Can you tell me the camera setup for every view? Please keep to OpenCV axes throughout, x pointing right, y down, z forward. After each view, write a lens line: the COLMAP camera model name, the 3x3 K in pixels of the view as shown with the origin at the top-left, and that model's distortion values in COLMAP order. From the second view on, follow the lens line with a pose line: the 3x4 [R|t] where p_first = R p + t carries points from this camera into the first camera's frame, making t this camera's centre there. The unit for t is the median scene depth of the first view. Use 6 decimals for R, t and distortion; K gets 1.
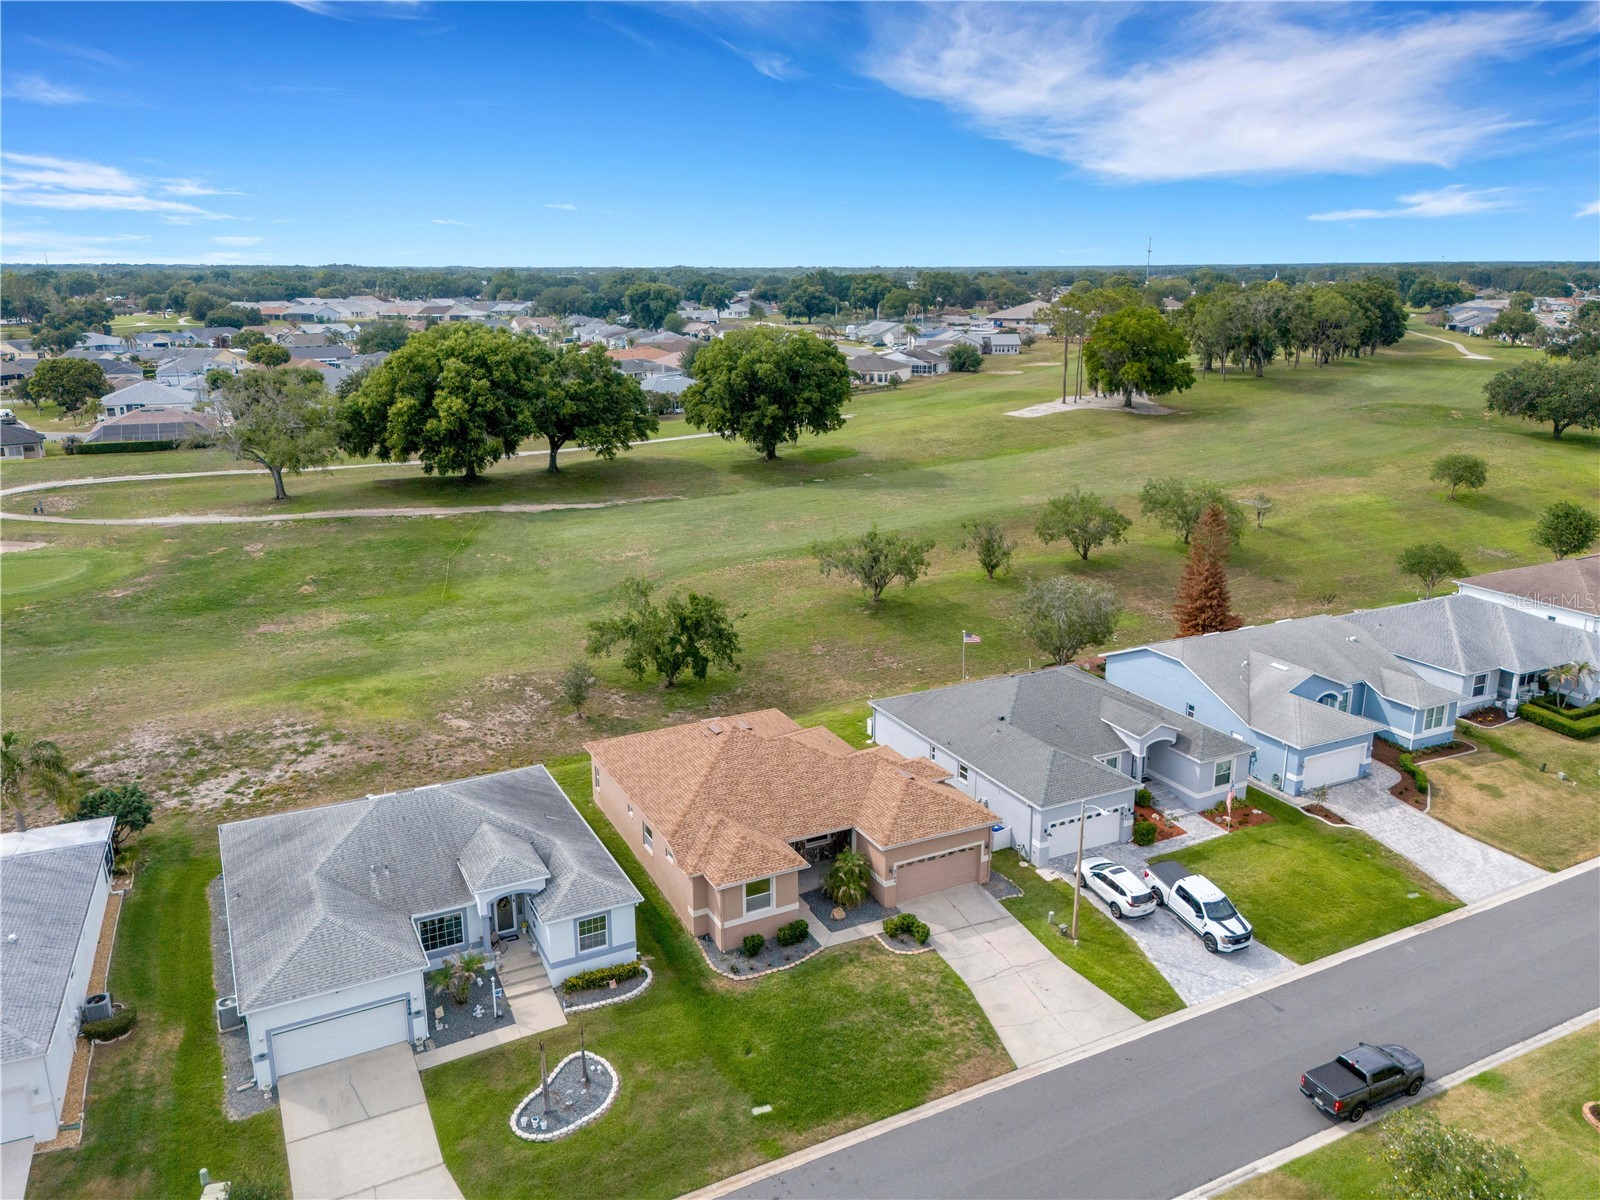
lens RADIAL K [[1210.9, 0, 803.8], [0, 1210.9, 604.2], [0, 0, 1]] dist [0.075457, -0.071677]
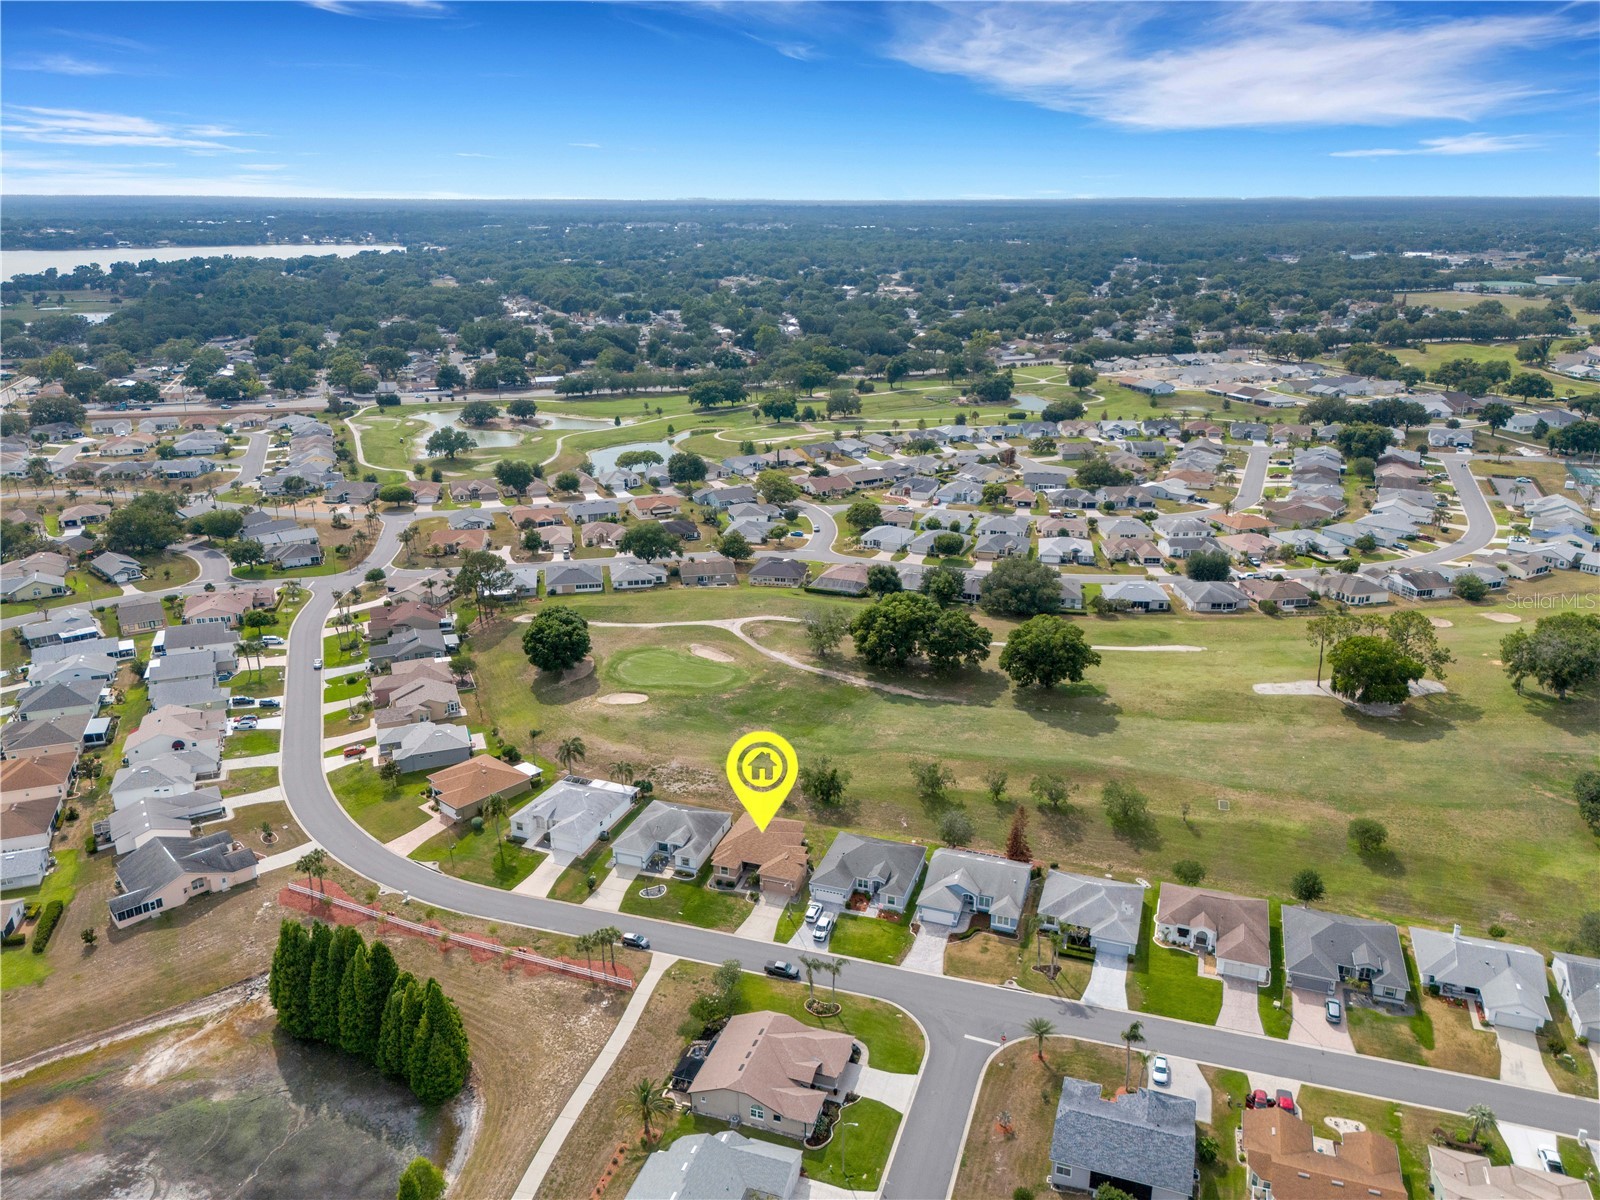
lens RADIAL K [[1199.3, 0, 800.0], [0, 1199.3, 600.0], [0, 0, 1]] dist [0.079656, -0.077619]
pose [[0.692486, 0.235092, -0.682052, 2.011342], [-0.195603, 0.971185, 0.136156, -0.916382], [0.694408, 0.039125, 0.718517, -1.254785]]
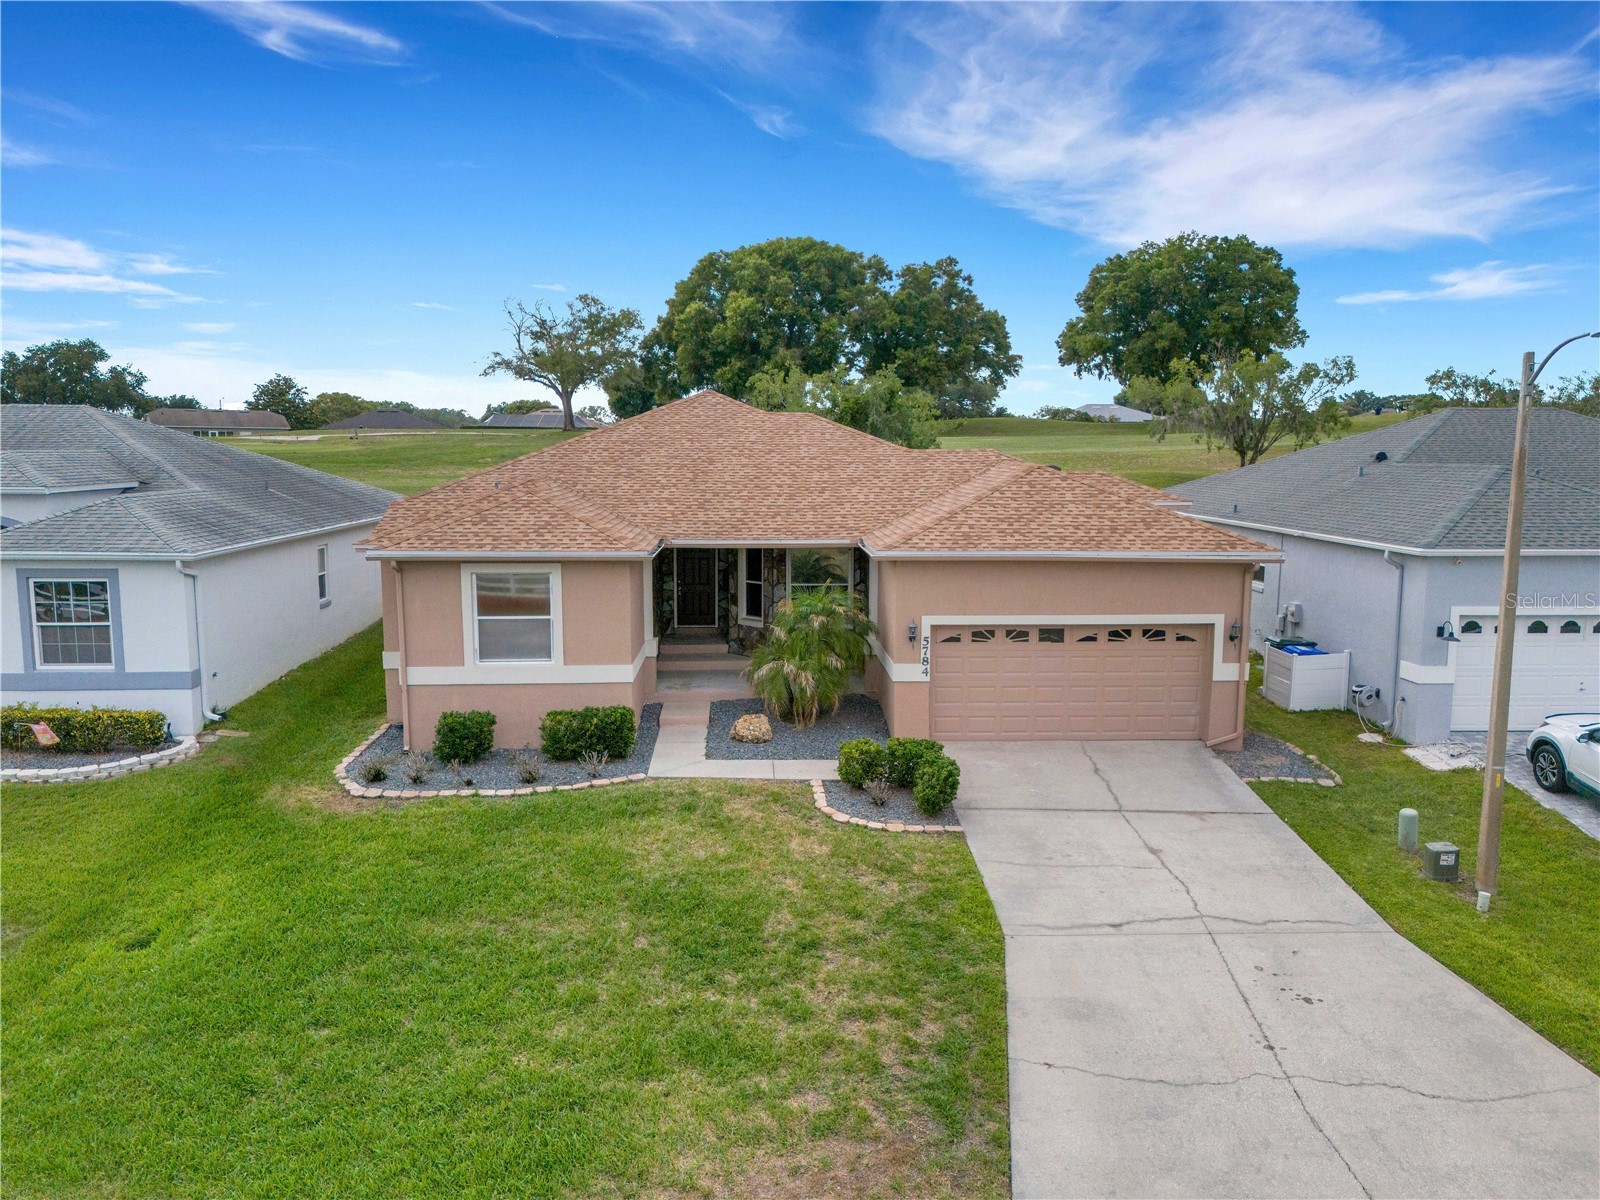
lens RADIAL K [[1204.5, 0, 802.5], [0, 1204.5, 609.2], [0, 0, 1]] dist [0.078634, -0.085157]
pose [[0.909842, 0.060476, -0.410525, 0.162248], [-0.116969, 0.986583, -0.113899, 0.220924], [0.398129, 0.151649, 0.904708, 0.571594]]
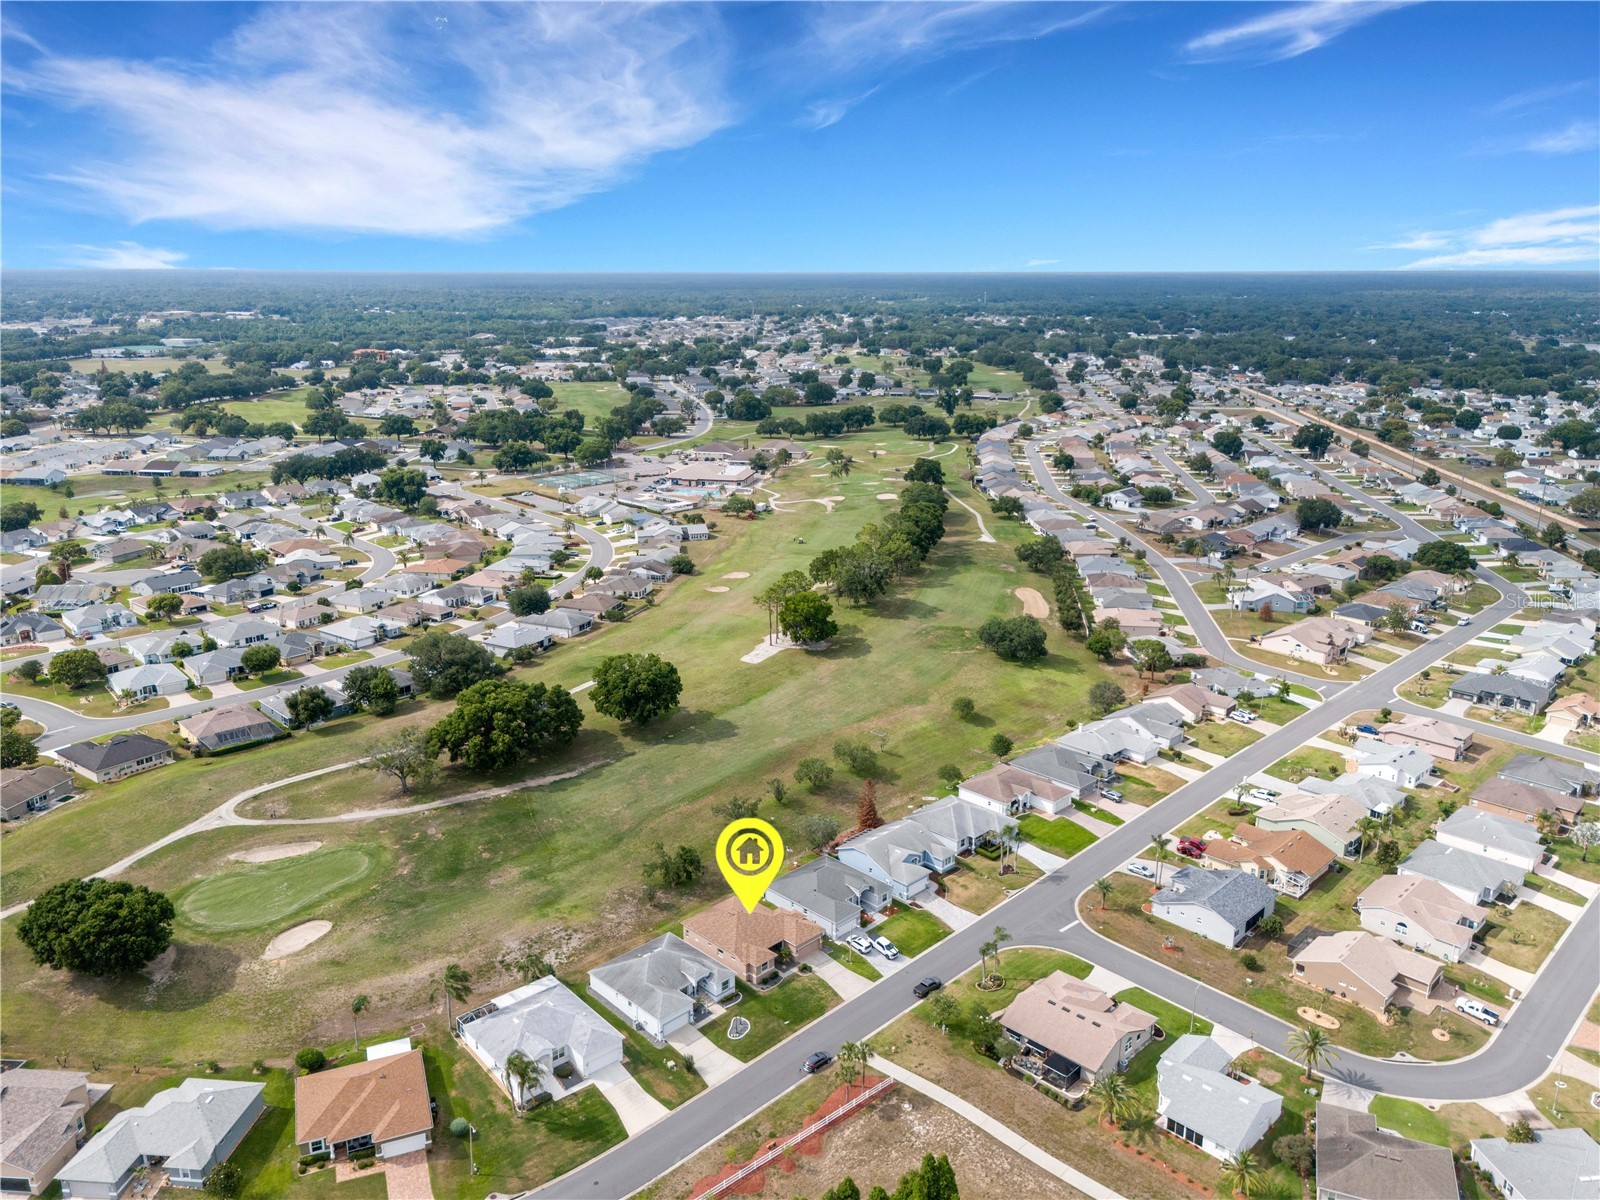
lens RADIAL K [[1204.5, 0, 802.5], [0, 1204.5, 609.2], [0, 0, 1]] dist [0.078634, -0.085157]
pose [[0.950320, -0.081037, 0.300543, -0.721137], [0.078679, 0.996700, 0.019962, -0.672973], [-0.301168, 0.004676, 0.953560, -1.874811]]
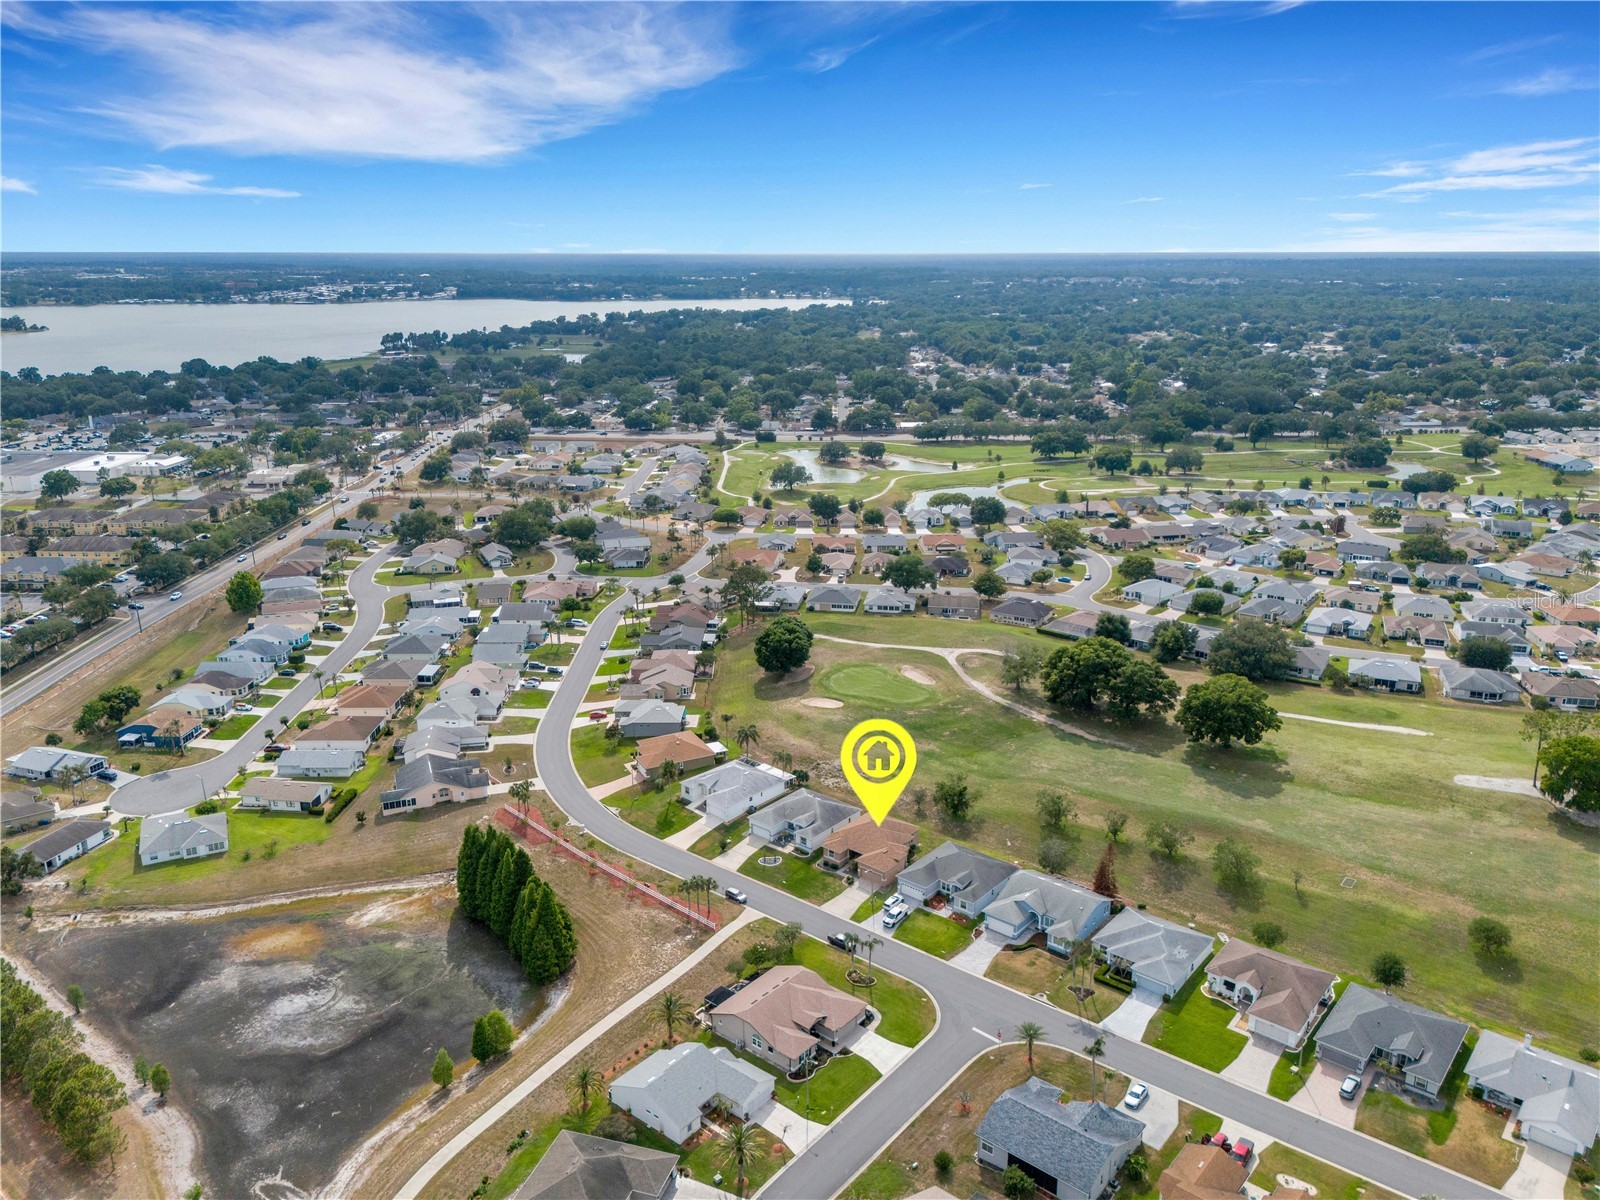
lens RADIAL K [[1184.1, 0, 800.5], [0, 1184.1, 619.5], [0, 0, 1]] dist [0.094823, -0.109511]
pose [[0.391249, 0.277121, -0.877569, 2.706097], [-0.245822, 0.950406, 0.190526, -1.054800], [0.886846, 0.141183, 0.439968, -0.832933]]
